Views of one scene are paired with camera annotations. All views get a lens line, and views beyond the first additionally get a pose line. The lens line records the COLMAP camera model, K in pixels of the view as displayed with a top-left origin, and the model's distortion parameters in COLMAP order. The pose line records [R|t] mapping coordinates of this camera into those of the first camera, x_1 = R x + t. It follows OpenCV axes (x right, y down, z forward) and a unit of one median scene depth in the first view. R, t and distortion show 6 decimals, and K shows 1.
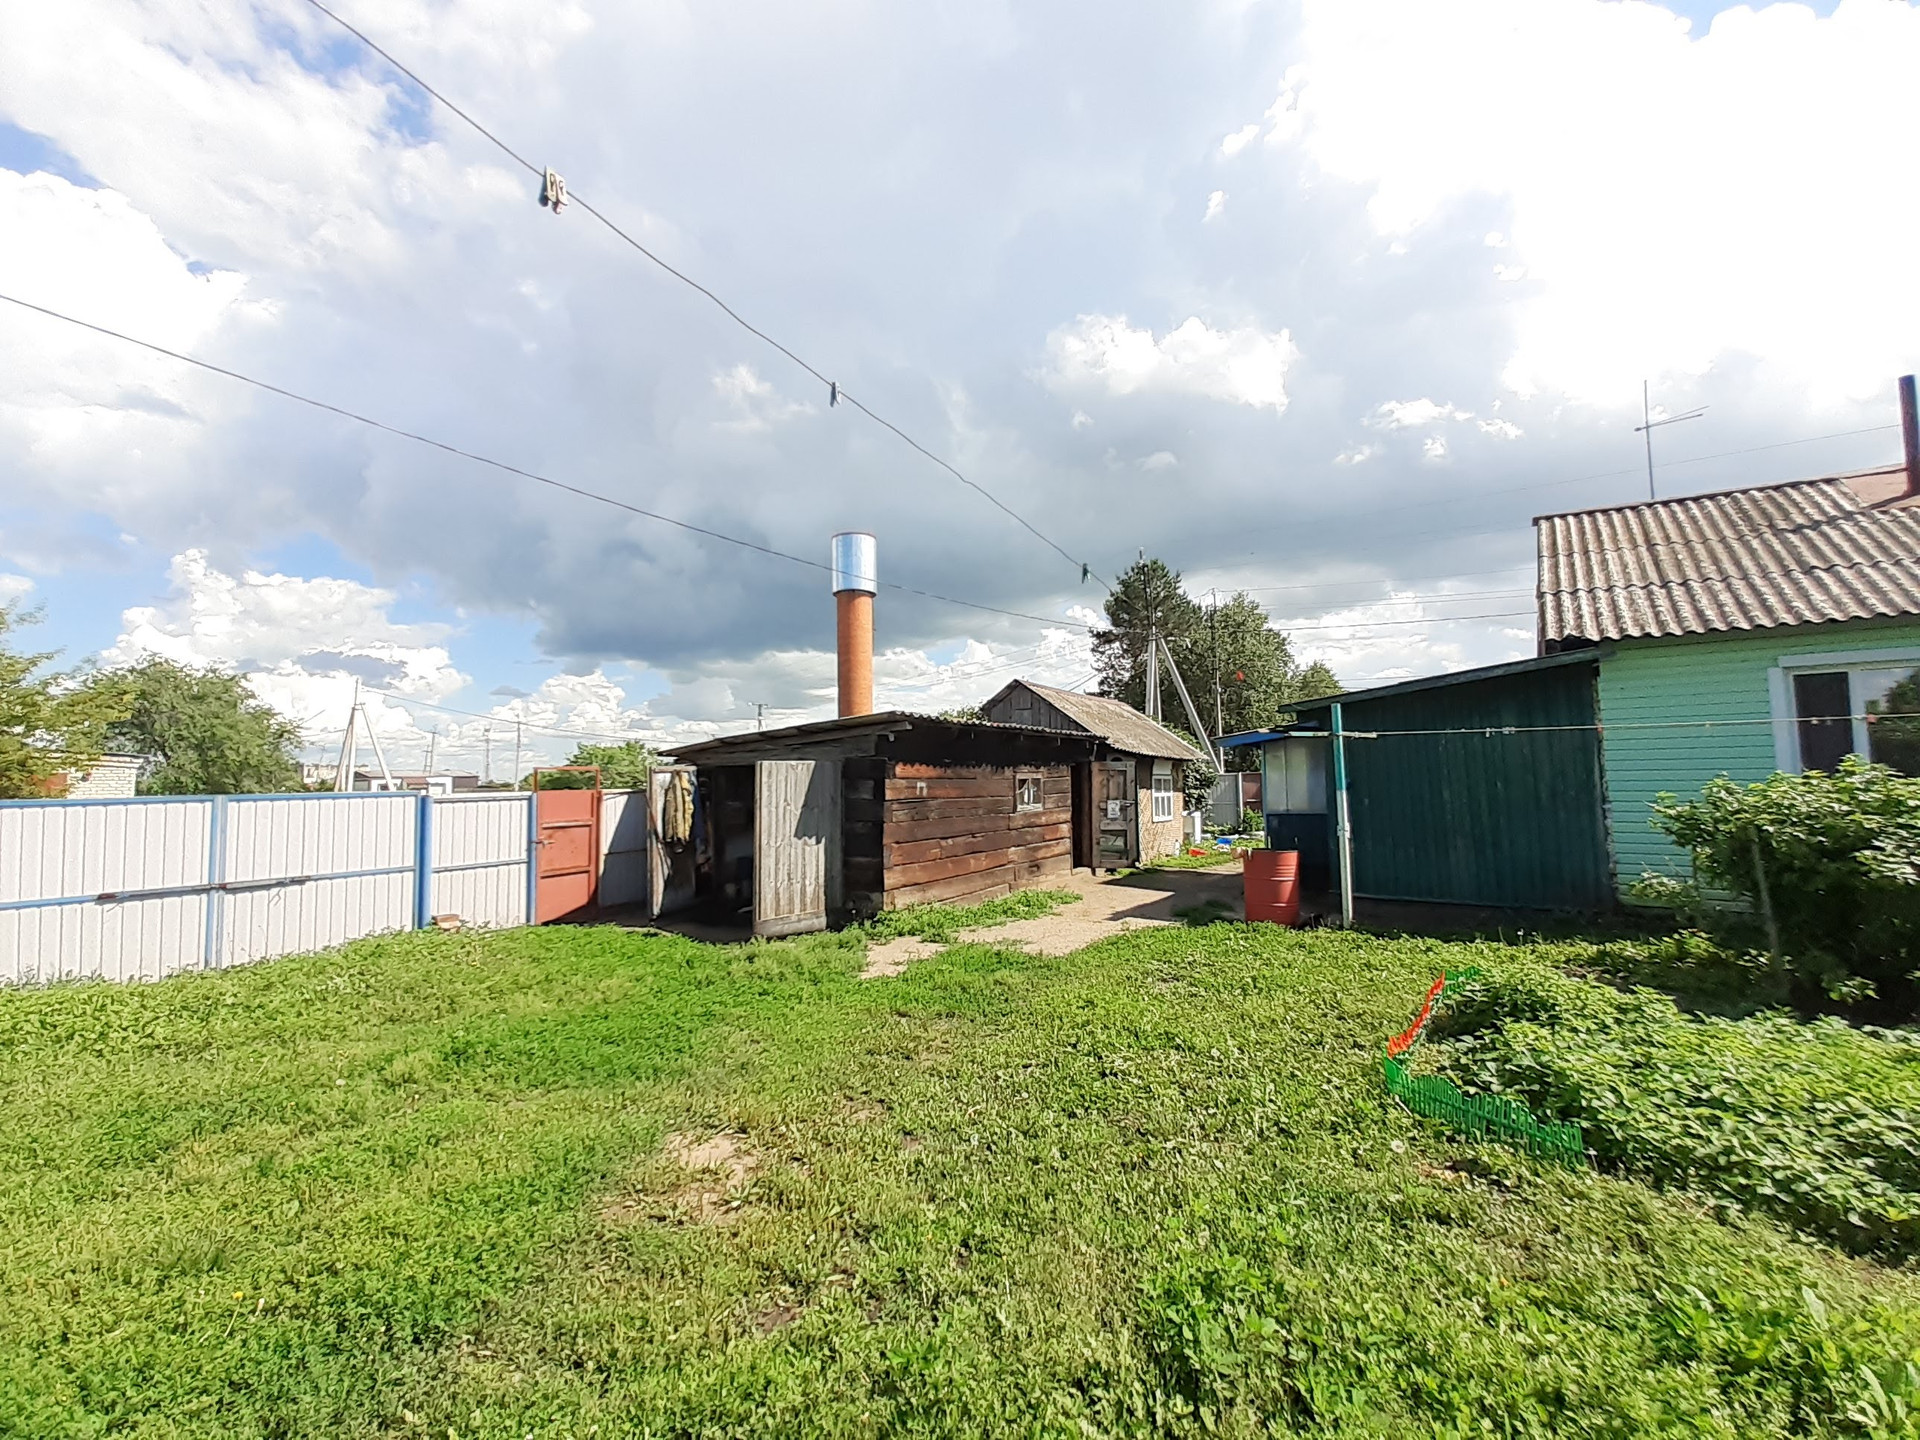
lens RADIAL K [[780.1, 0, 960.0], [0, 780.1, 720.0], [0, 0, 1]] dist [0.026974, -0.022157]
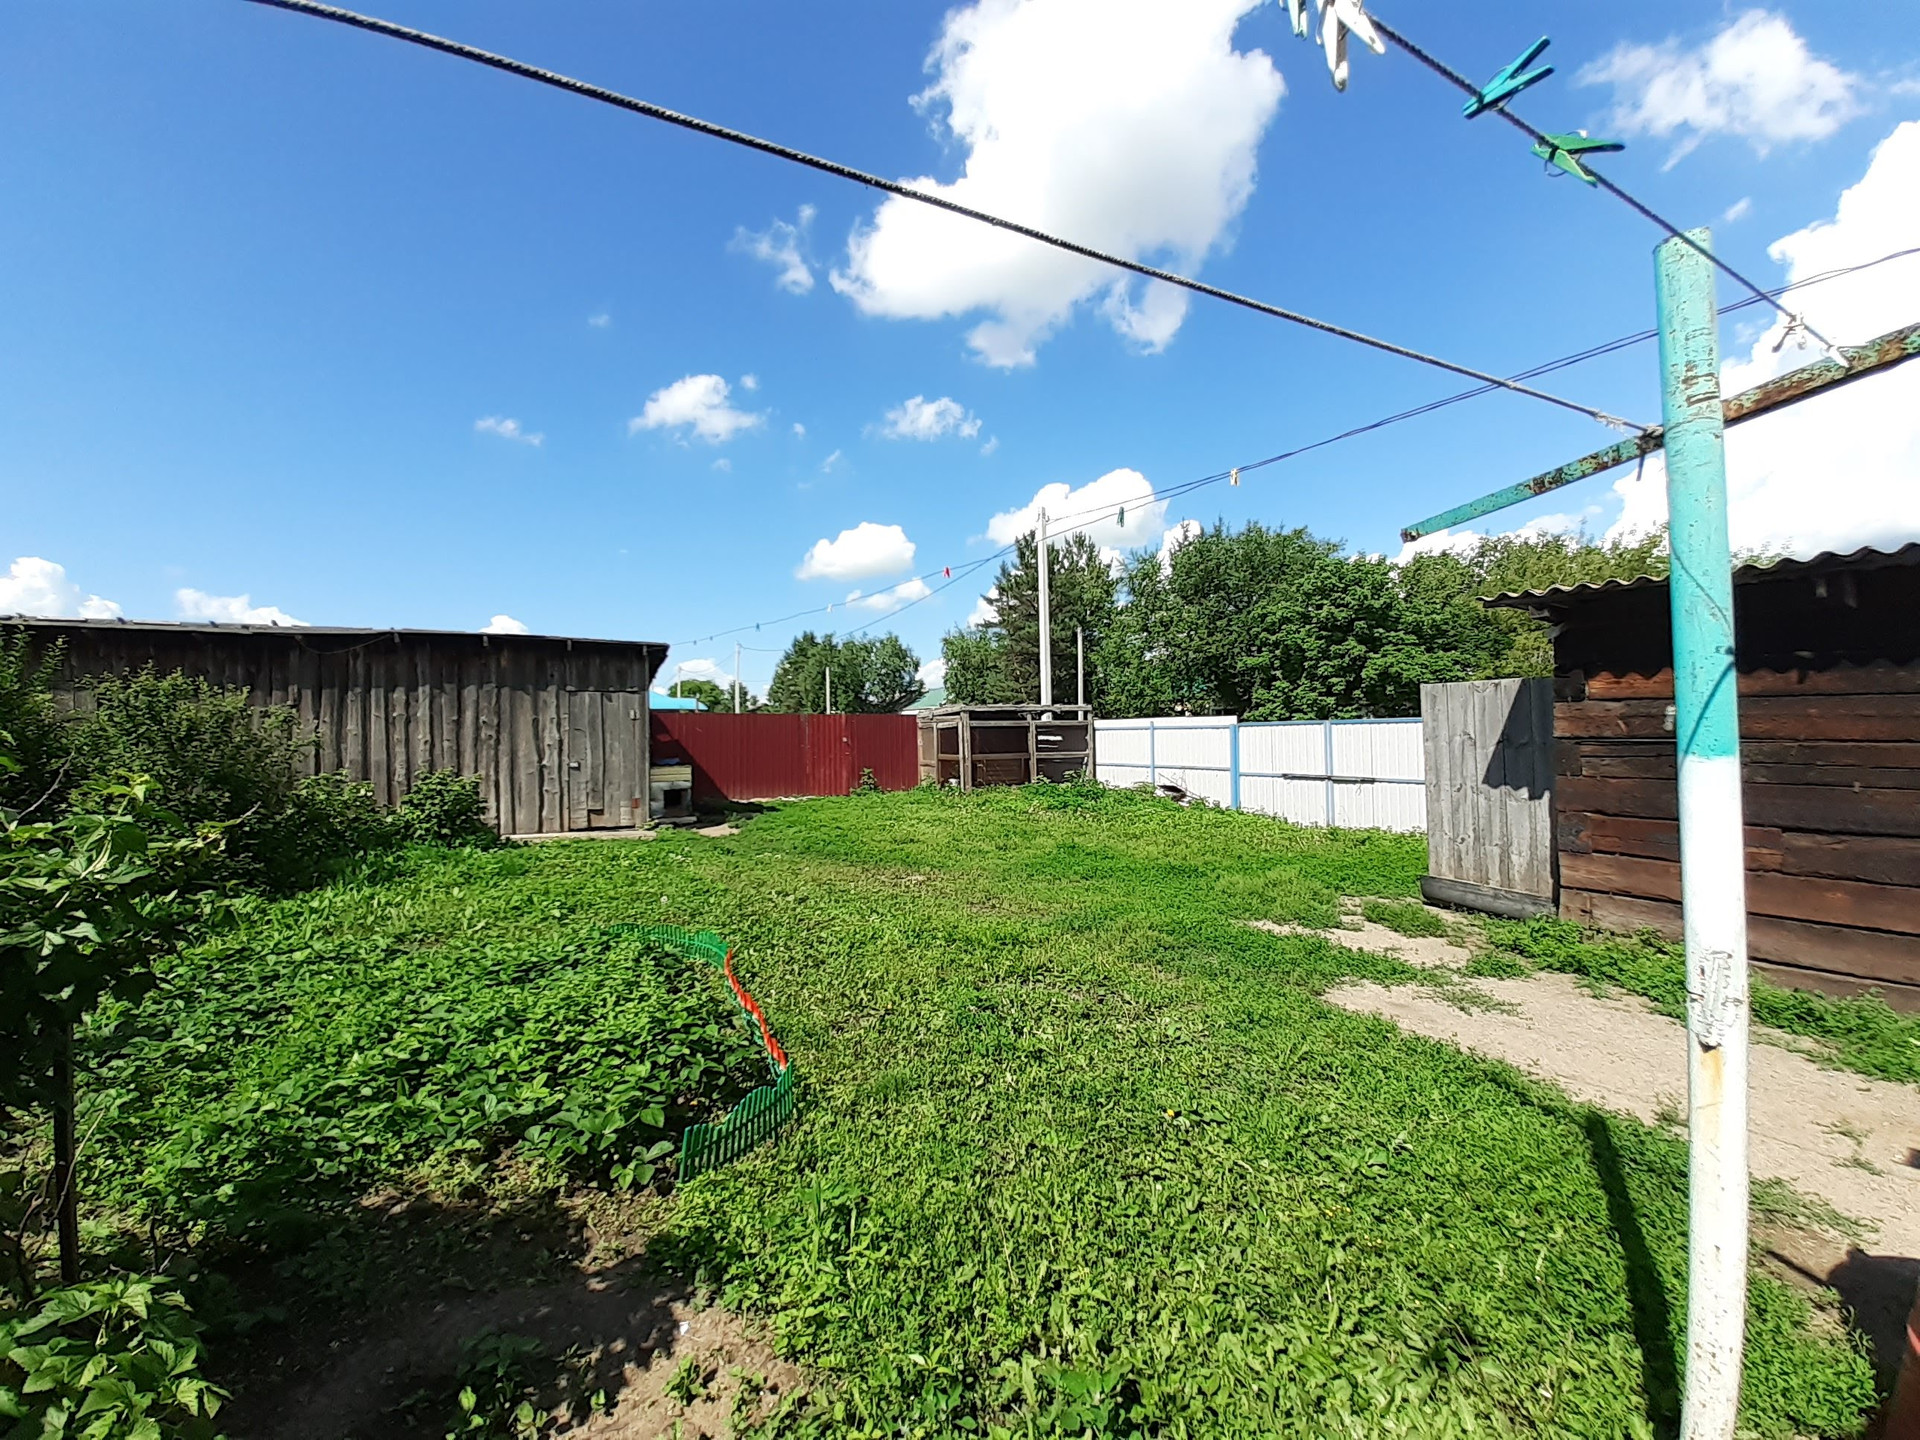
lens RADIAL K [[780.1, 0, 960.0], [0, 780.1, 720.0], [0, 0, 1]] dist [0.026974, -0.022157]
pose [[-0.444073, 0.010223, -0.895932, 0.657369], [0.085107, 0.995895, -0.030821, 0.069417], [0.891940, -0.089937, -0.443120, 0.873360]]
